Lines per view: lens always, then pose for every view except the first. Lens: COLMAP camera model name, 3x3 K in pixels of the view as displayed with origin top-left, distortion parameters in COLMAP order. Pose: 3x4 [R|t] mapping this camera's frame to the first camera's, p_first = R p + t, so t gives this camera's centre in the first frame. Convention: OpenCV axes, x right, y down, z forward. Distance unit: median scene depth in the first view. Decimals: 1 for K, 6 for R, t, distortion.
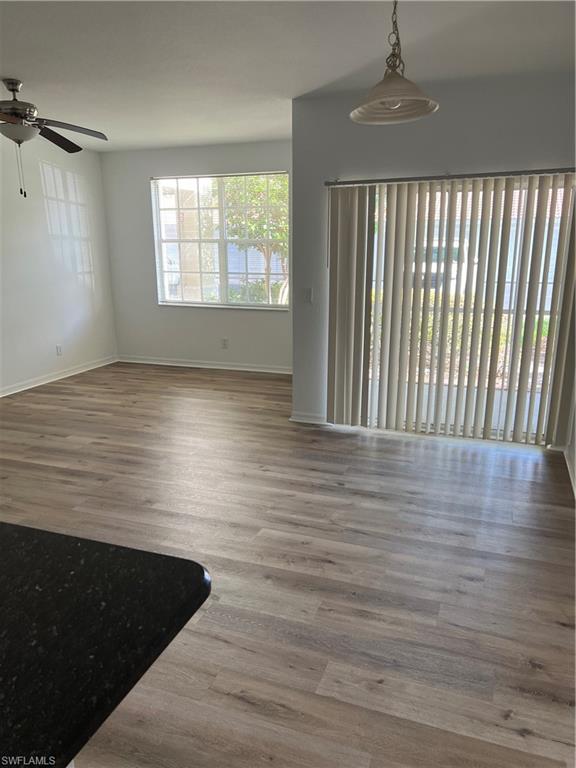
lens RADIAL K [[574.3, 0, 286.9], [0, 574.3, 387.5], [0, 0, 1]] dist [0.033041, -0.025269]
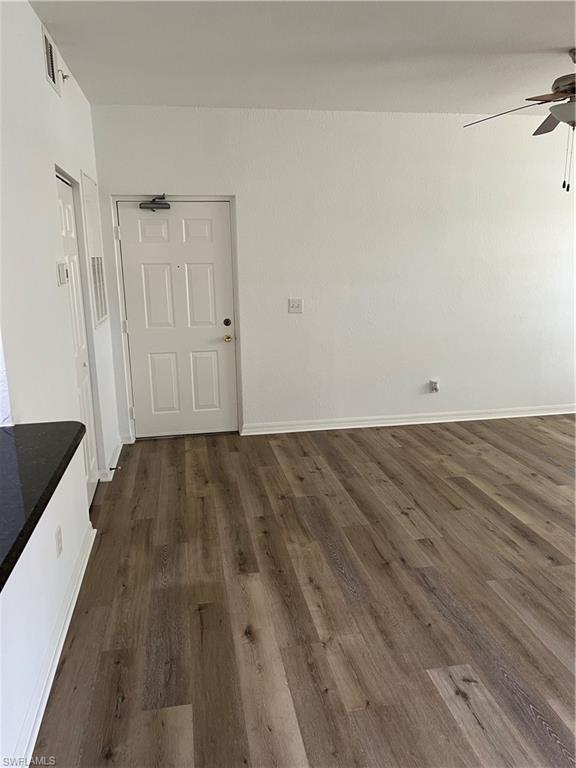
lens RADIAL K [[574.3, 0, 286.2], [0, 574.3, 379.7], [0, 0, 1]] dist [0.033041, -0.025269]
pose [[0.515454, 0.185108, -0.836685, 0.082176], [-0.202137, 0.975101, 0.091201, -0.063432], [0.832735, 0.122116, 0.540037, 0.260321]]
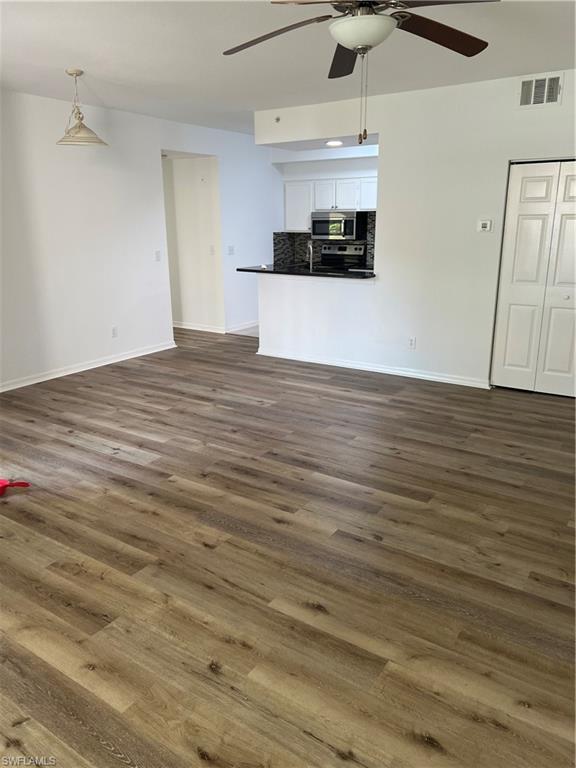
lens RADIAL K [[574.3, 0, 282.8], [0, 574.3, 381.0], [0, 0, 1]] dist [0.033041, -0.025269]
pose [[-0.972295, -0.050745, 0.228185, -0.530064], [0.070605, 0.866809, 0.493616, -0.423055], [-0.222841, 0.496051, -0.839211, 1.682446]]
